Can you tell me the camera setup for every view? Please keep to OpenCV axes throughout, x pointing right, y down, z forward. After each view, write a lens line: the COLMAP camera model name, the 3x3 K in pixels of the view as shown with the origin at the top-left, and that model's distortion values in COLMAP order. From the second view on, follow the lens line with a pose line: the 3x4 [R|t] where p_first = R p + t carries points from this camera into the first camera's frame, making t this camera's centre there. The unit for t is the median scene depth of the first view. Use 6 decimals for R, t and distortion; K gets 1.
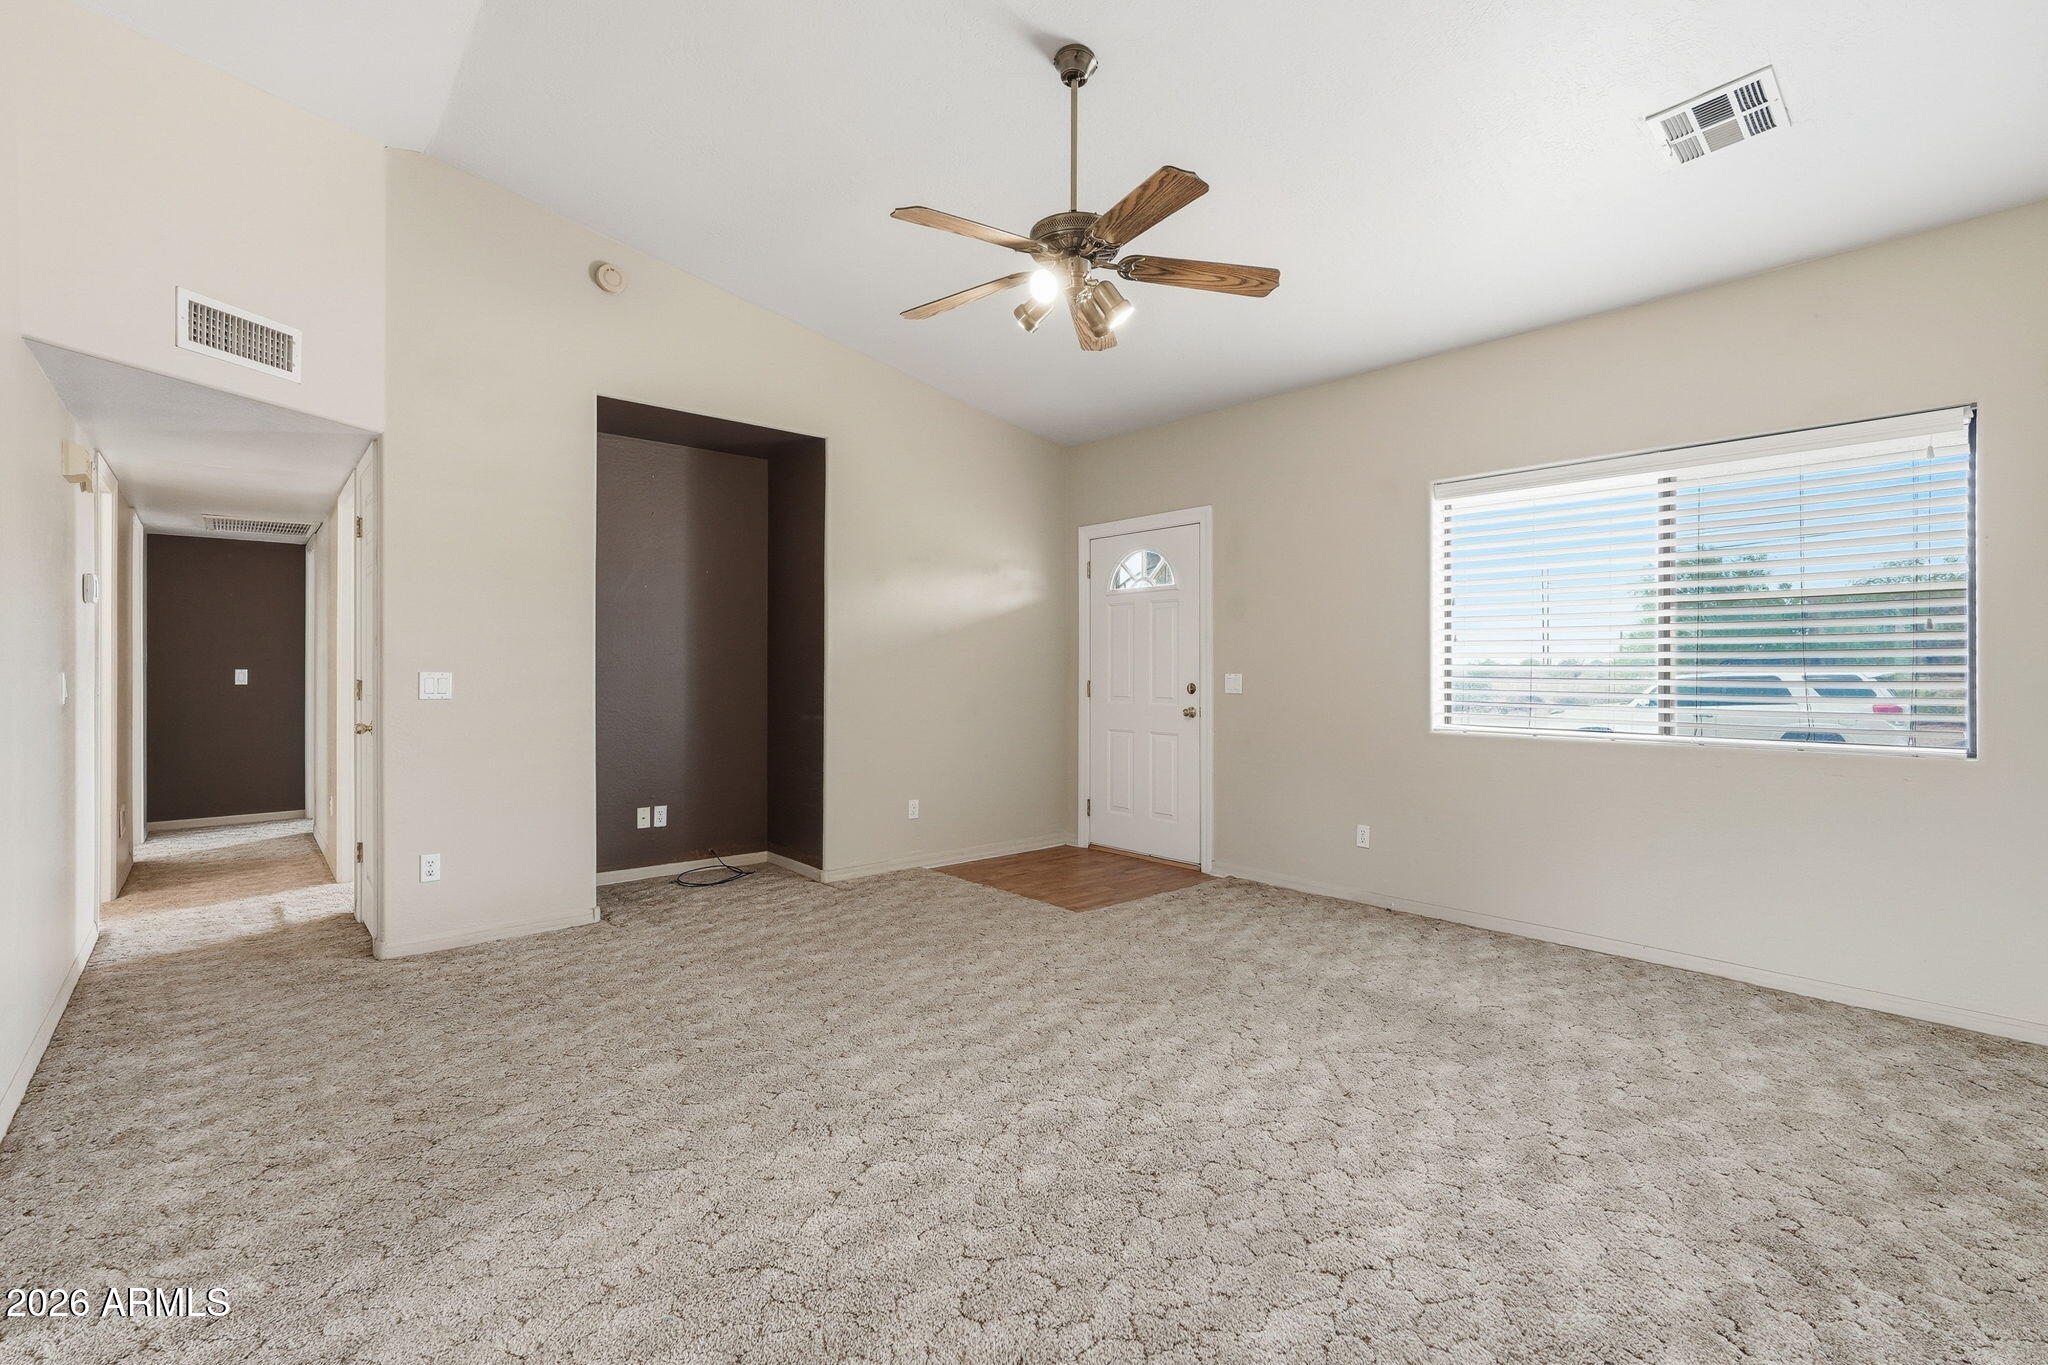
lens RADIAL K [[911.9, 0, 1021.7], [0, 911.9, 660.3], [0, 0, 1]] dist [-0.009135, 0.000887]
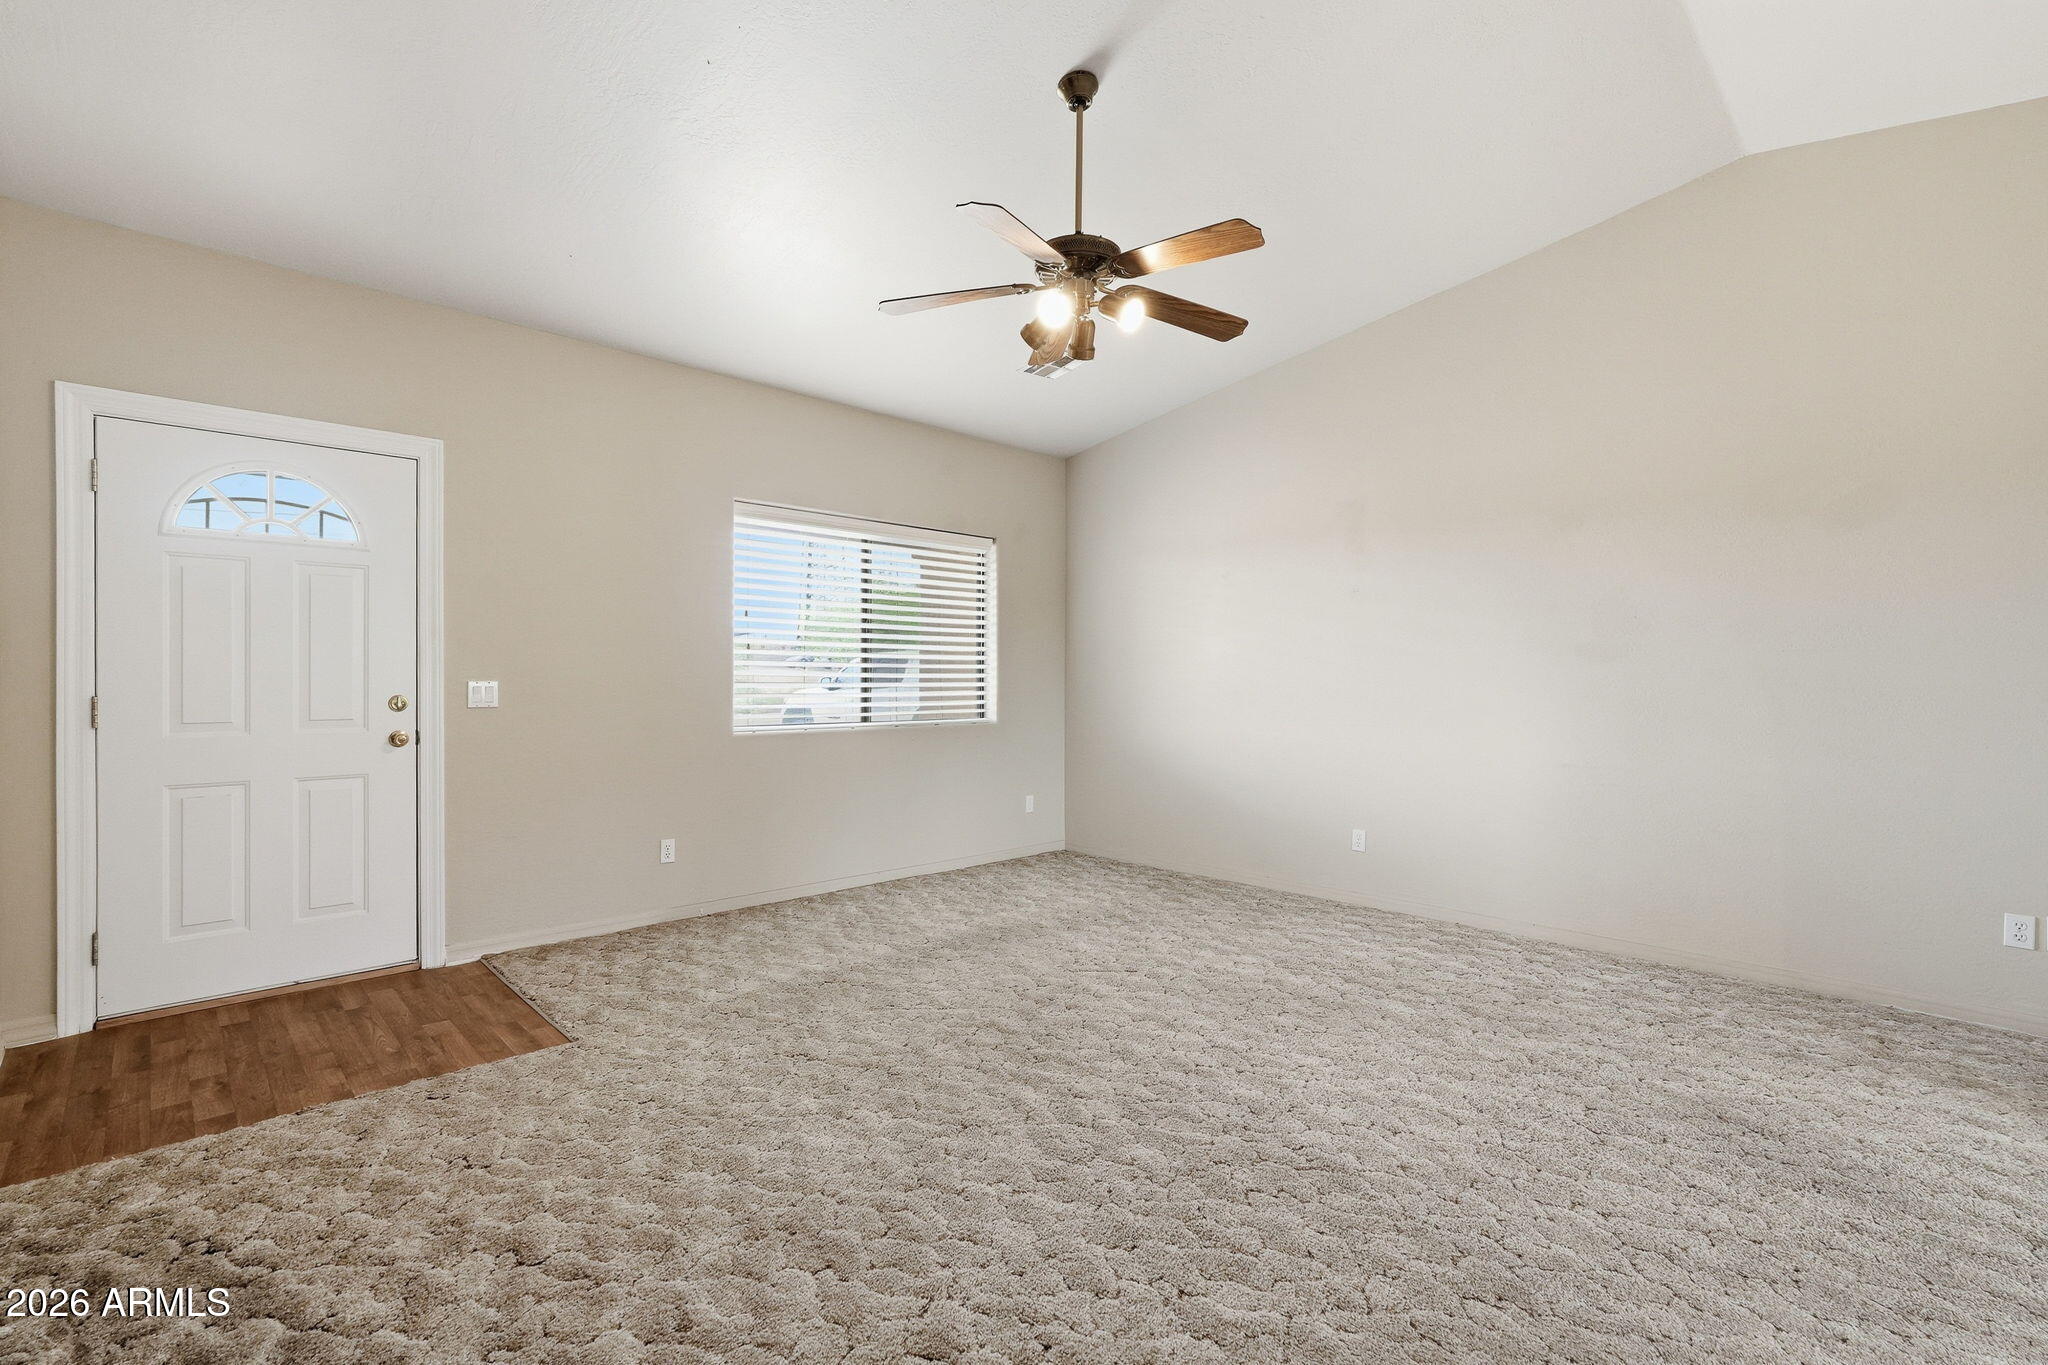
lens RADIAL K [[915.3, 0, 1024.0], [0, 915.3, 682.5], [0, 0, 1]] dist [-0.000336, 0.000666]
pose [[-0.039273, -0.010601, 0.999172, -0.704634], [-0.016635, 0.999812, 0.009954, 0.002068], [-0.999090, -0.016231, -0.039442, 0.799044]]
